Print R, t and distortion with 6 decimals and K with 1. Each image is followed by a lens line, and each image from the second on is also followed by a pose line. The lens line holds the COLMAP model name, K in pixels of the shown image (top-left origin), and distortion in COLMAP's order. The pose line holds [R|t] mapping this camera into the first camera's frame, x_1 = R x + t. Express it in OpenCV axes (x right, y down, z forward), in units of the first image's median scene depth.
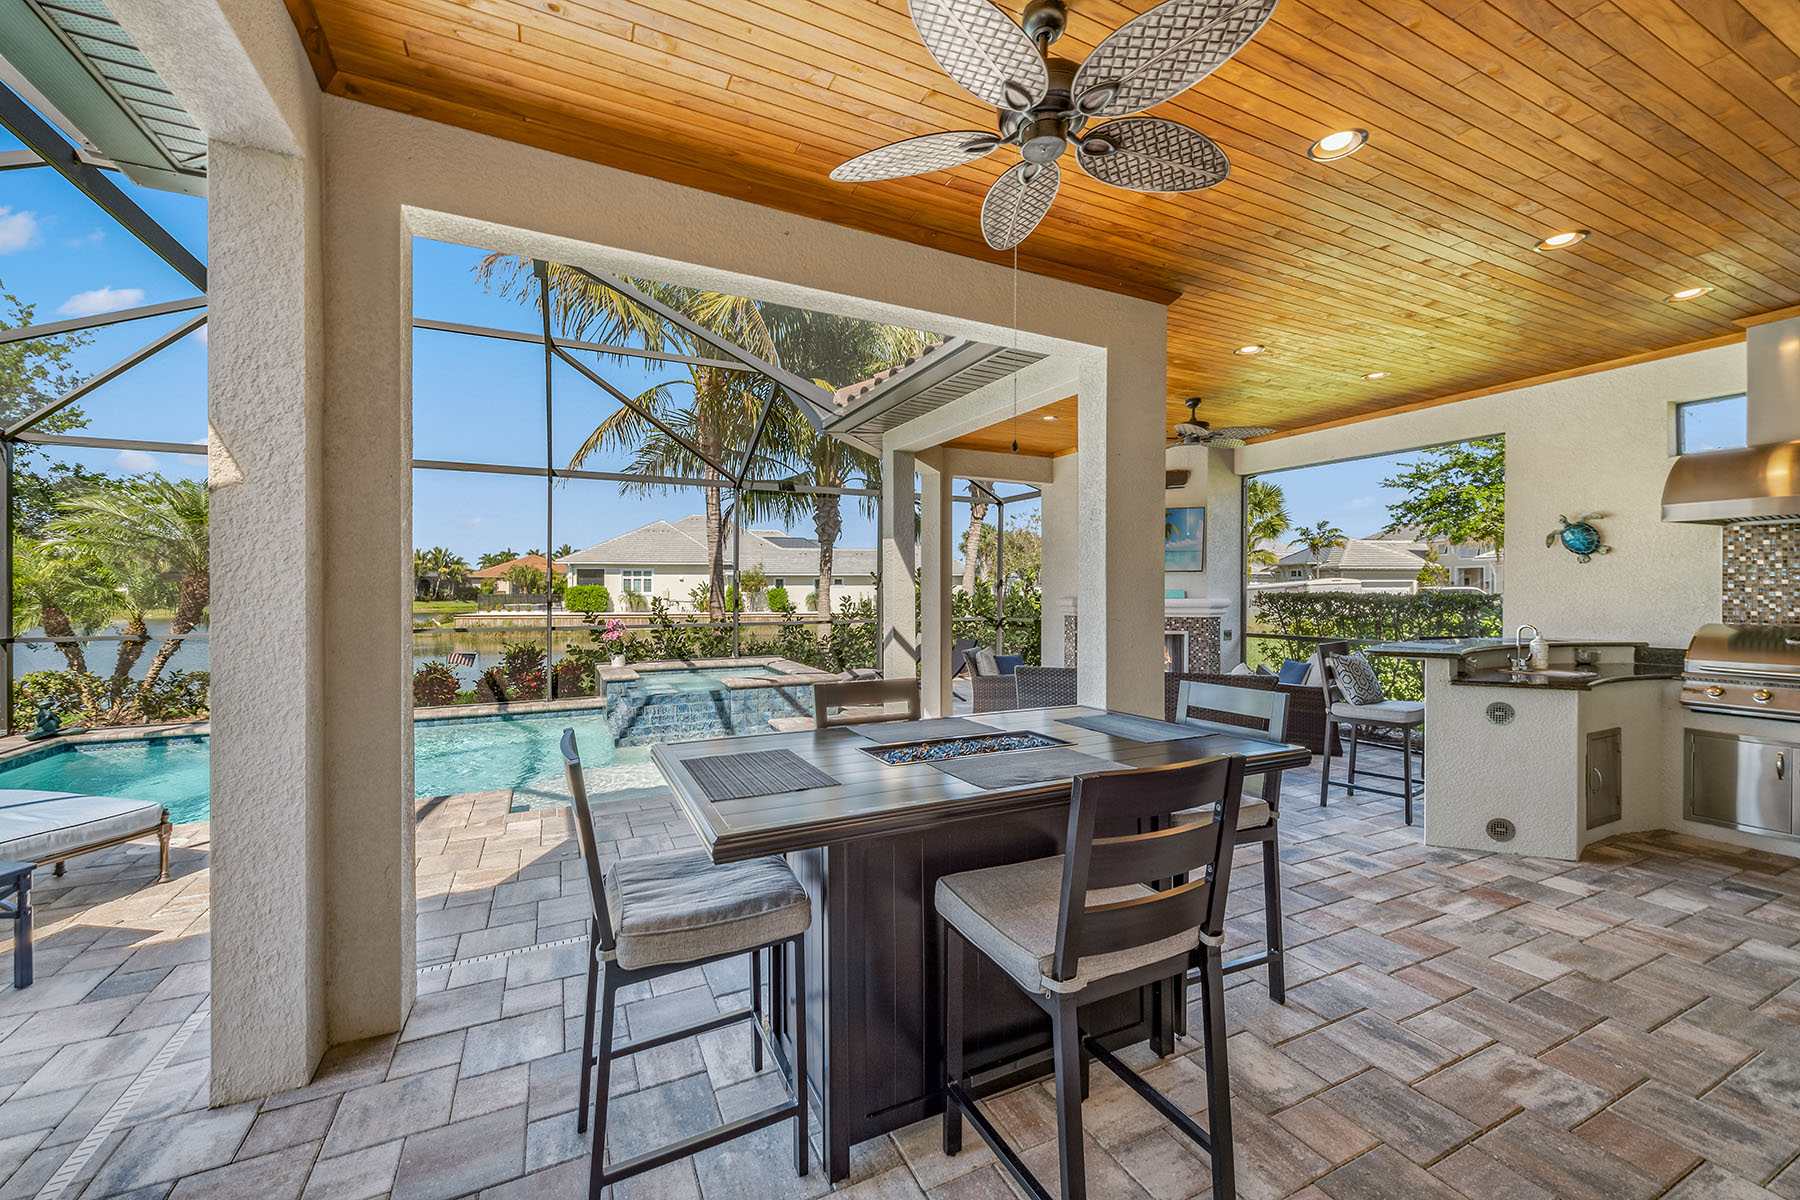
lens RADIAL K [[712.1, 0, 902.1], [0, 712.1, 595.5], [0, 0, 1]] dist [0.012735, -0.005523]
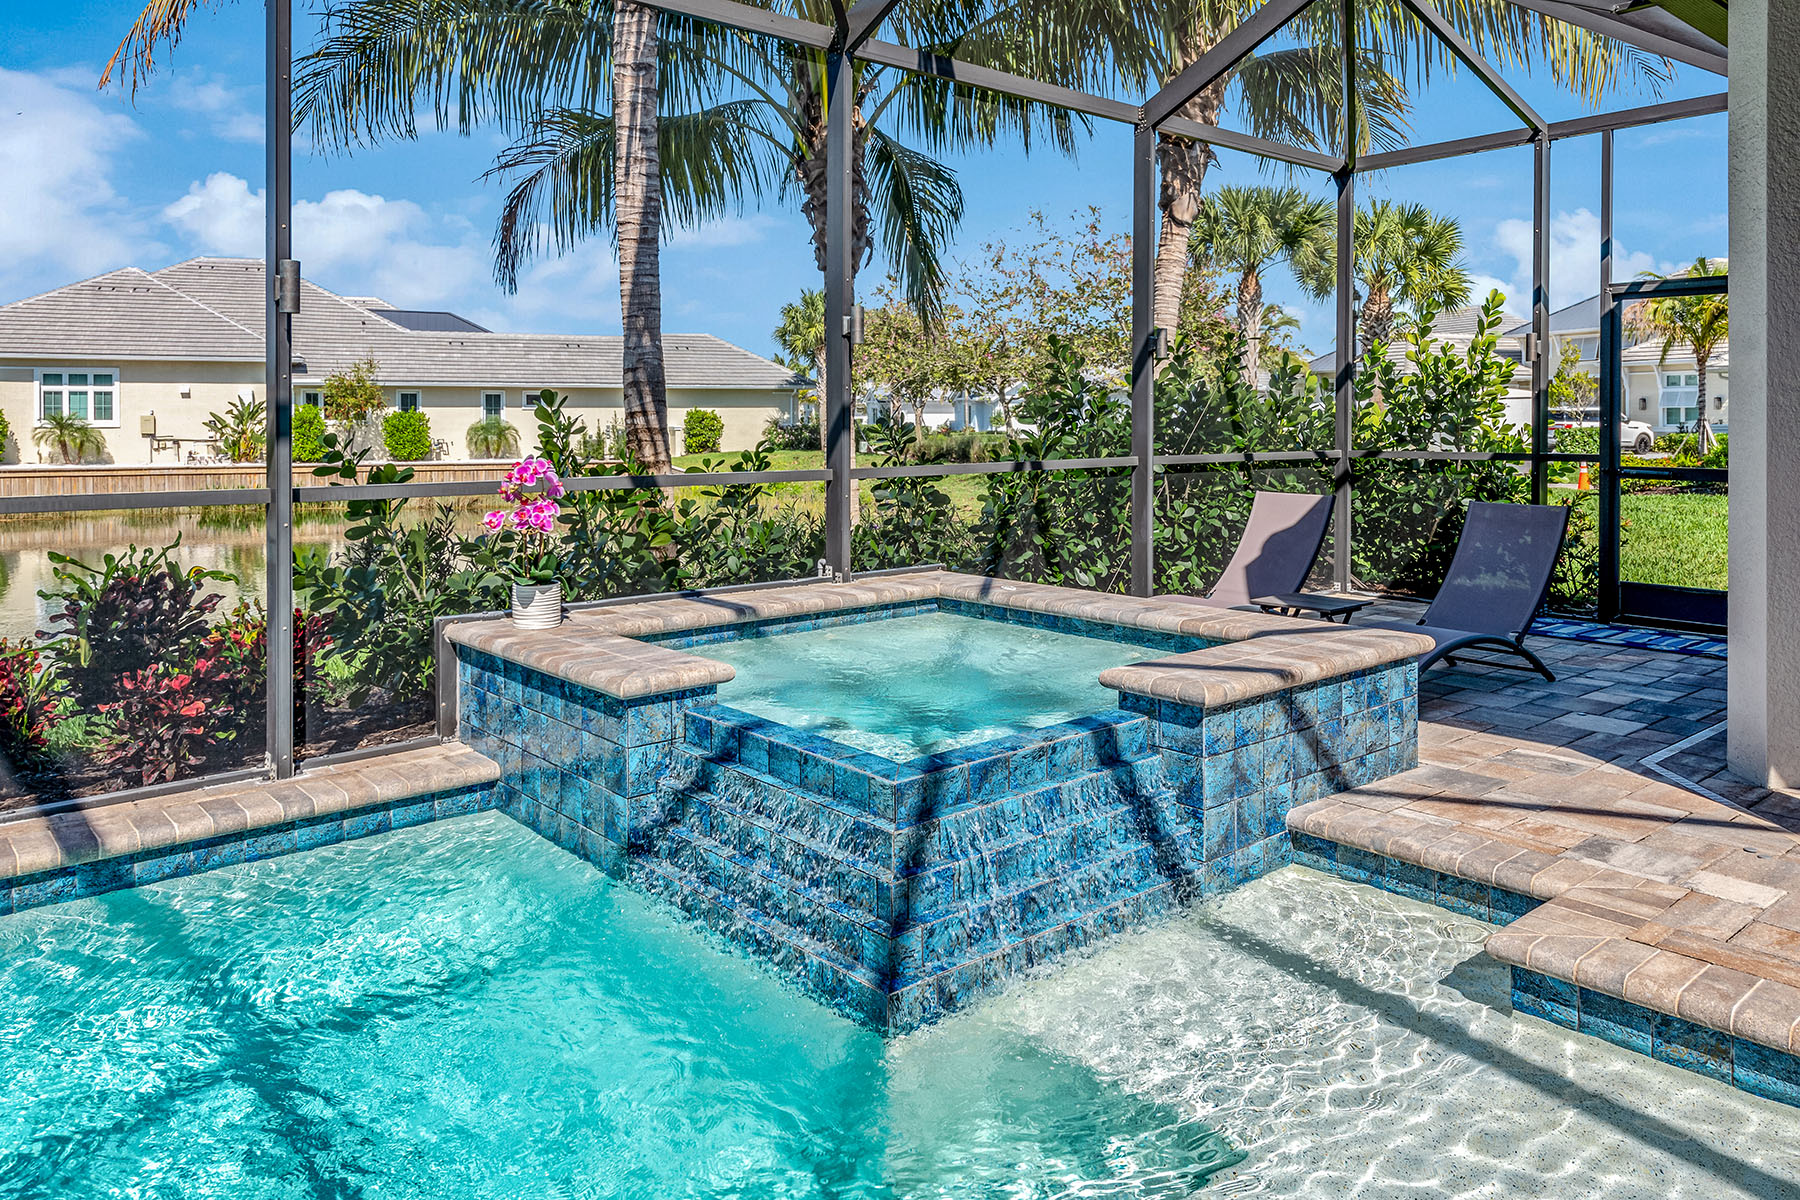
lens RADIAL K [[1241.4, 0, 908.1], [0, 1241.4, 432.4], [0, 0, 1]] dist [0.006083, 0.000318]
pose [[0.964369, -0.003935, 0.264530, -0.313500], [0.003783, 0.999992, 0.001083, 0.019126], [-0.264532, -0.000044, 0.964377, 0.400650]]
